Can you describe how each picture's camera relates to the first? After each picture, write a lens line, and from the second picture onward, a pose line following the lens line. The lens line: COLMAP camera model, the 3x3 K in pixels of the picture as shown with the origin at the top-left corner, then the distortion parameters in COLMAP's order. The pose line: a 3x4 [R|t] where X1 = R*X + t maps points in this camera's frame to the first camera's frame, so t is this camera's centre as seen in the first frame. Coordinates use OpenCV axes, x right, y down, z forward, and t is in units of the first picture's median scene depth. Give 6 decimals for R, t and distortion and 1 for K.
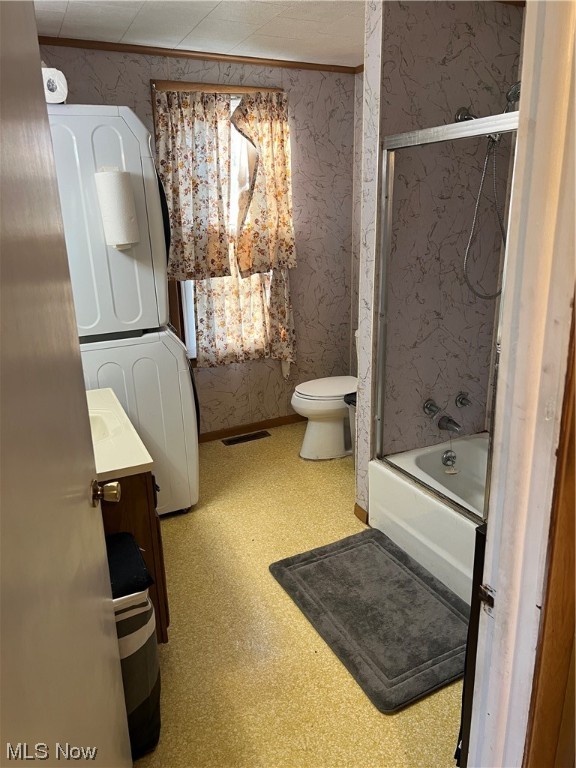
lens RADIAL K [[571.2, 0, 301.6], [0, 571.2, 384.5], [0, 0, 1]] dist [0.051719, -0.058091]
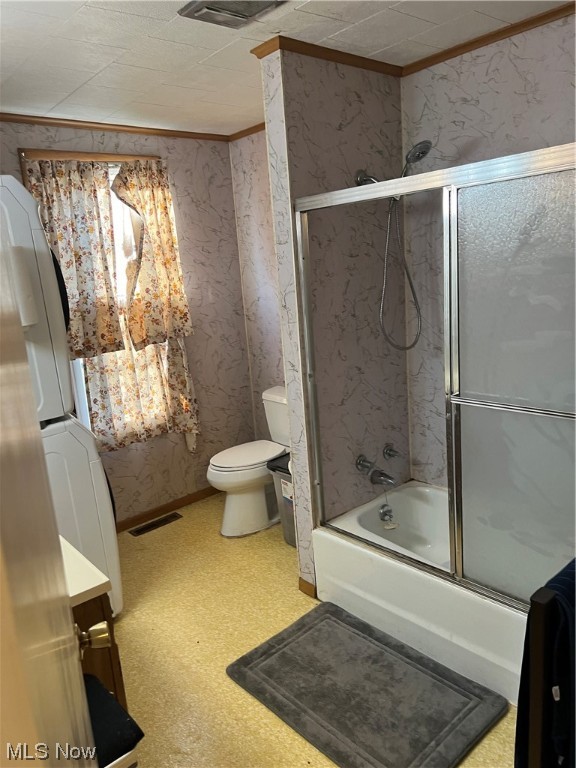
lens RADIAL K [[571.2, 0, 288.2], [0, 571.2, 387.1], [0, 0, 1]] dist [0.051719, -0.058091]
pose [[0.967939, -0.106656, 0.227419, -0.096106], [0.128277, 0.988303, -0.082471, -0.022339], [-0.215963, 0.109000, 0.970298, 0.058106]]
